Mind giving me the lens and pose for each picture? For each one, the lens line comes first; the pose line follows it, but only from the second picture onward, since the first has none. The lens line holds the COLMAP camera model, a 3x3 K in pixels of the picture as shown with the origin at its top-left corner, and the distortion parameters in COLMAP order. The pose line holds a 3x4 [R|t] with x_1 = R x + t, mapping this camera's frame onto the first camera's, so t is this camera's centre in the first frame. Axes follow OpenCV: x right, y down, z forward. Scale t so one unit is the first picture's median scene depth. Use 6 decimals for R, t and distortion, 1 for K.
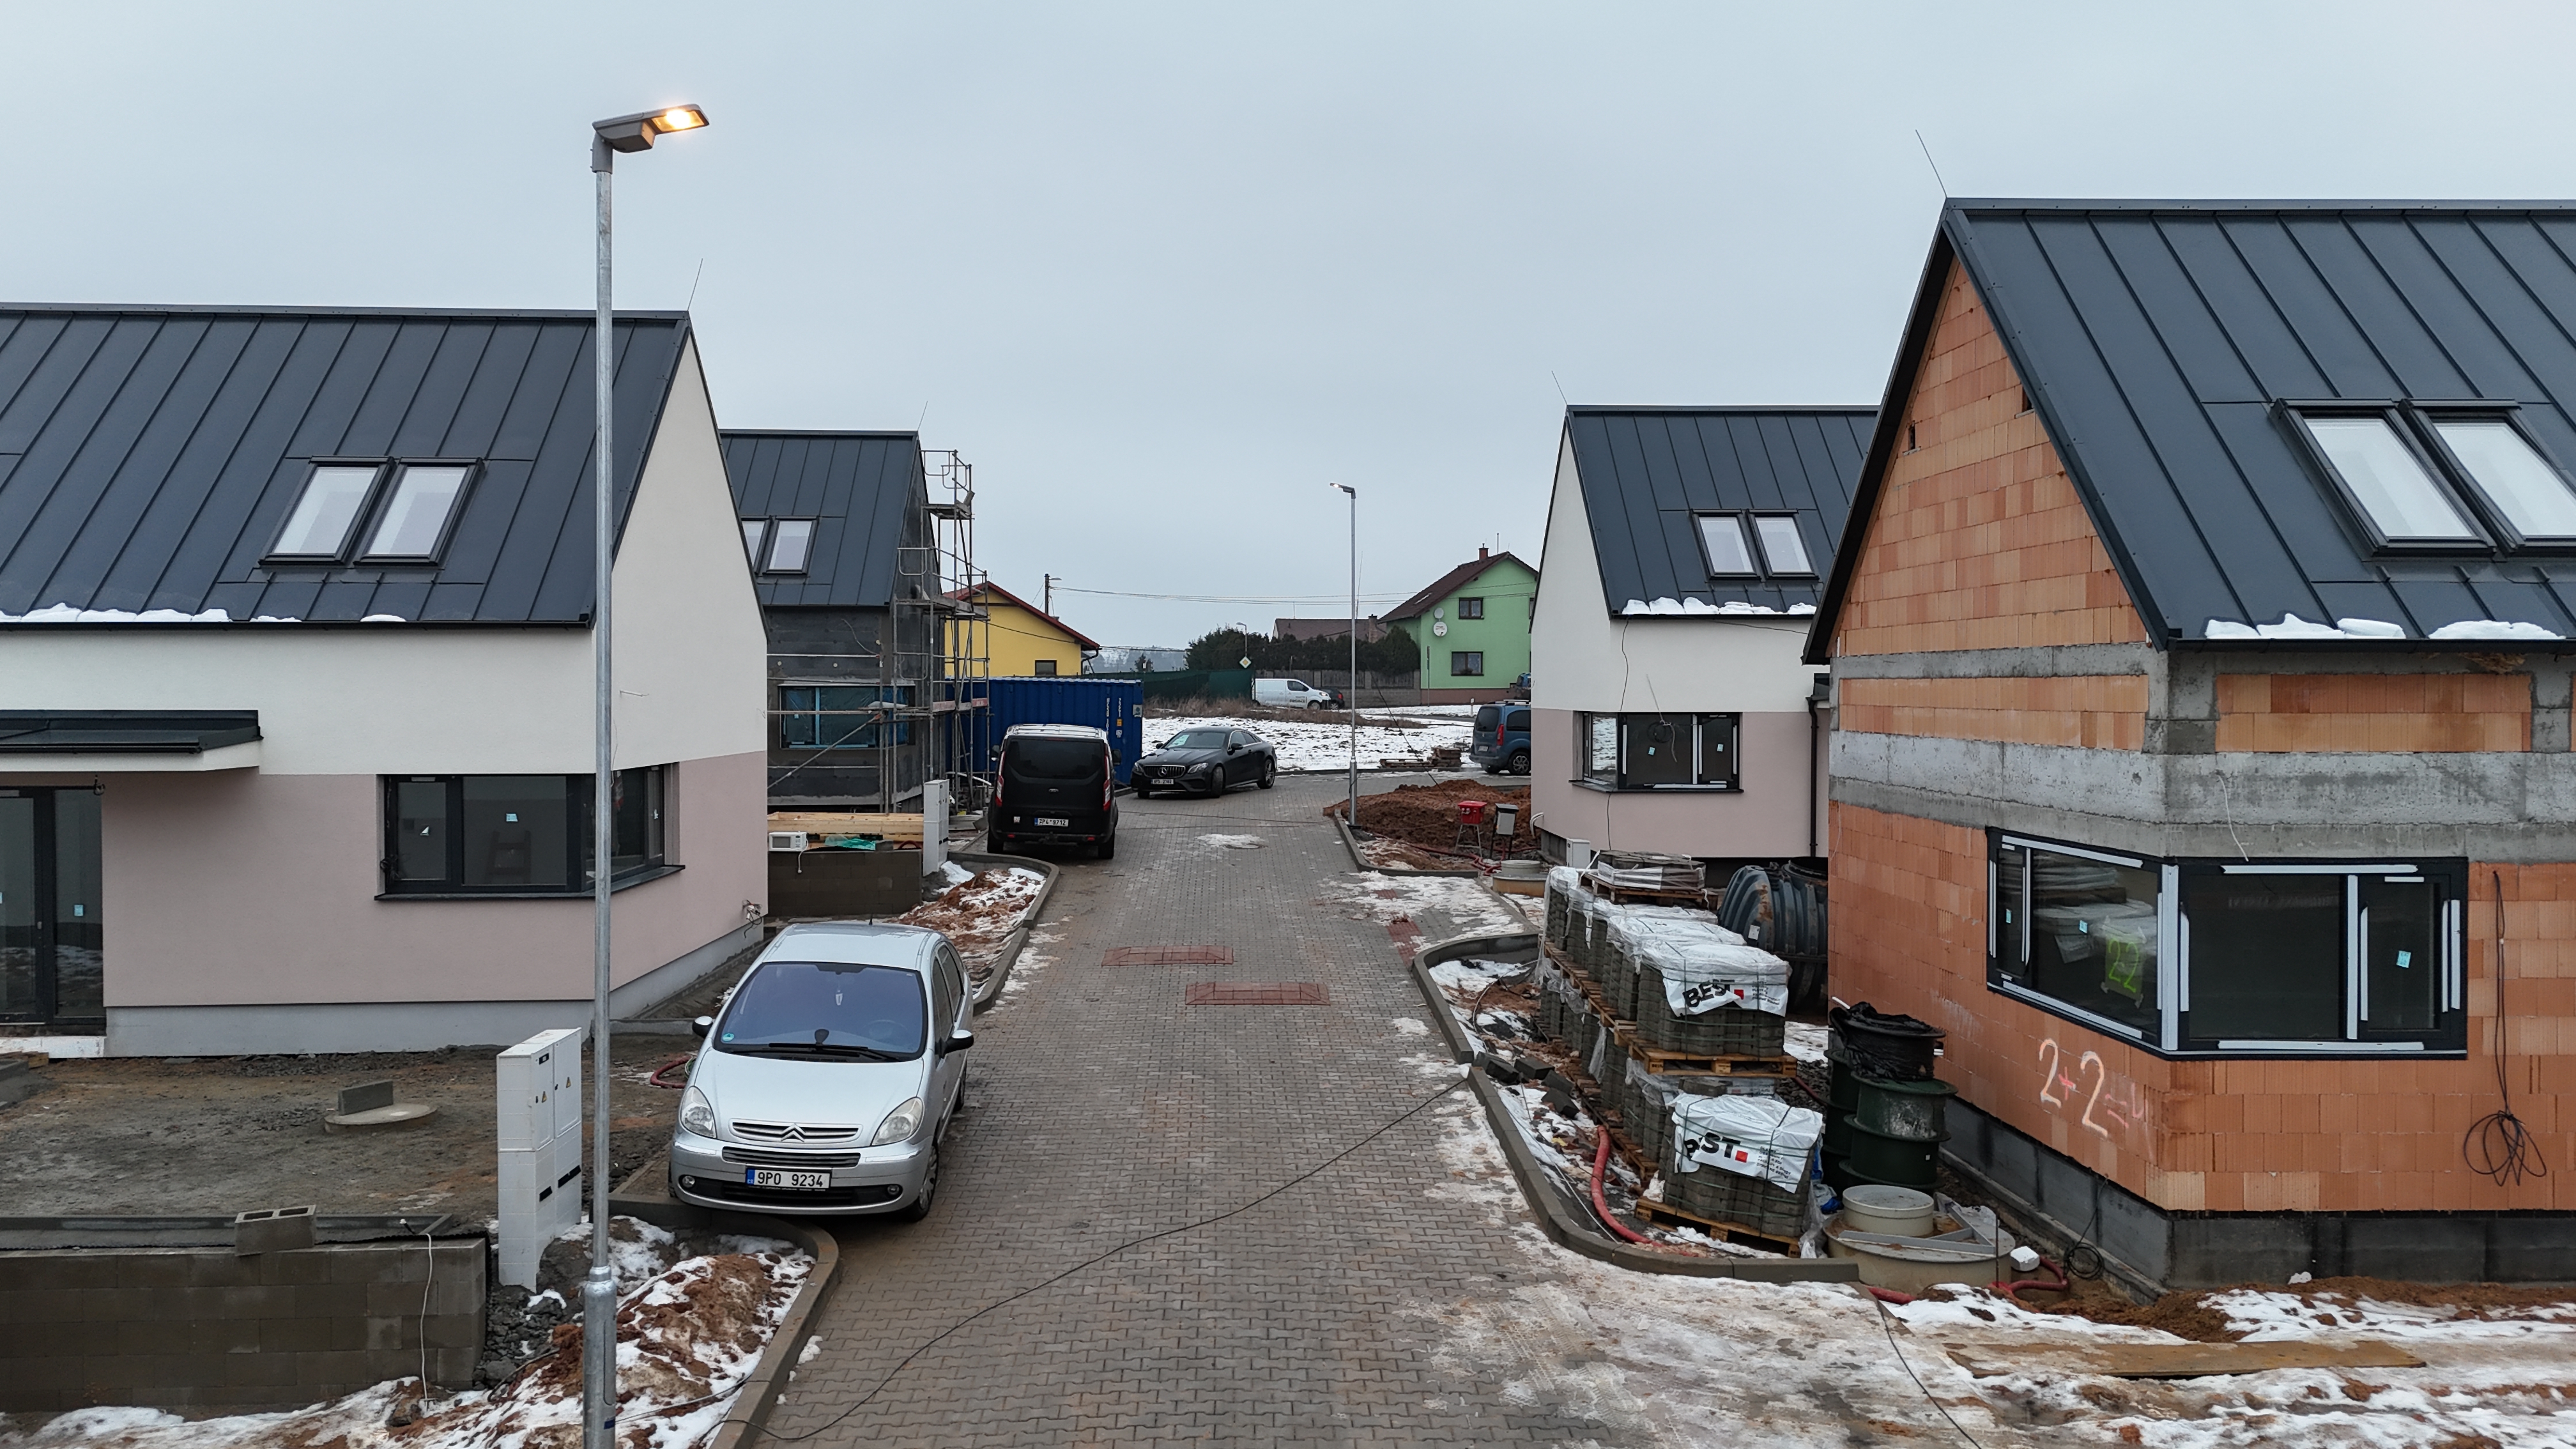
lens RADIAL K [[1880.5, 0, 1301.2], [0, 1880.5, 729.9], [0, 0, 1]] dist [0.080304, -0.069372]
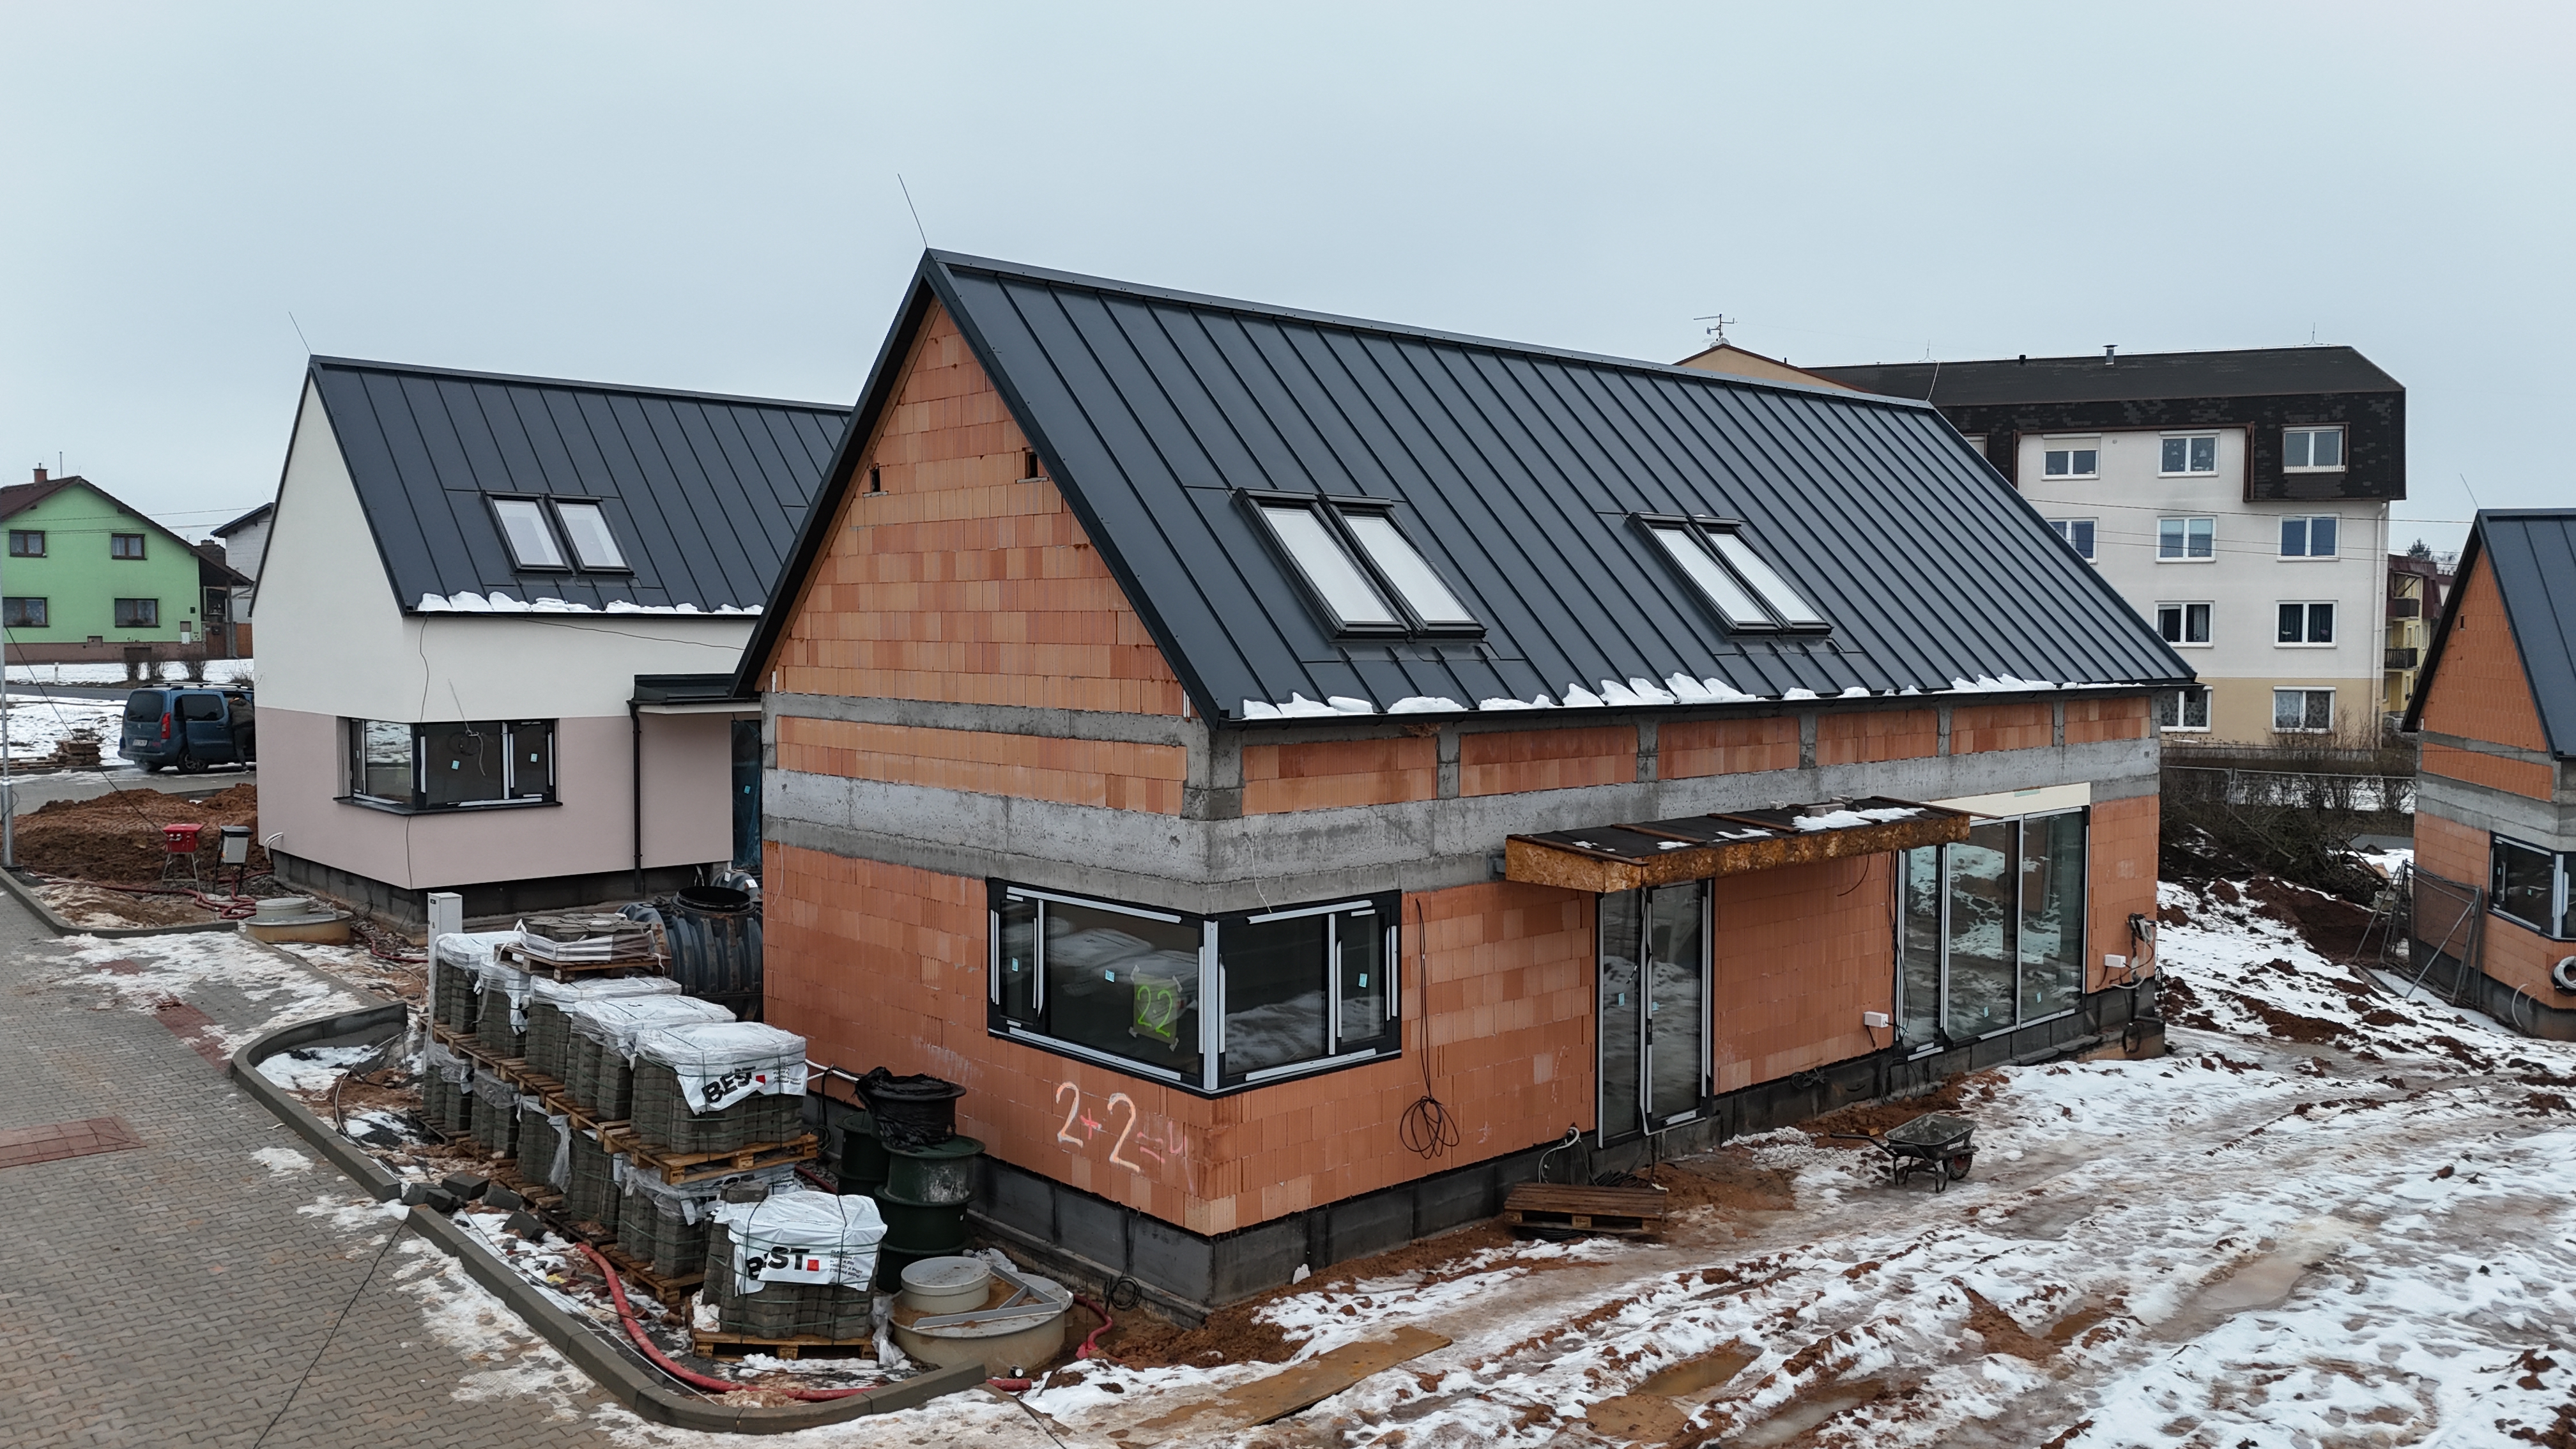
lens RADIAL K [[1880.5, 0, 1288.4], [0, 1880.5, 724.0], [0, 0, 1]] dist [0.080304, -0.069372]
pose [[0.769590, -0.032280, 0.637722, -0.172354], [0.013116, 0.999310, 0.034756, -0.070377], [-0.638403, -0.018383, 0.769482, 0.126041]]
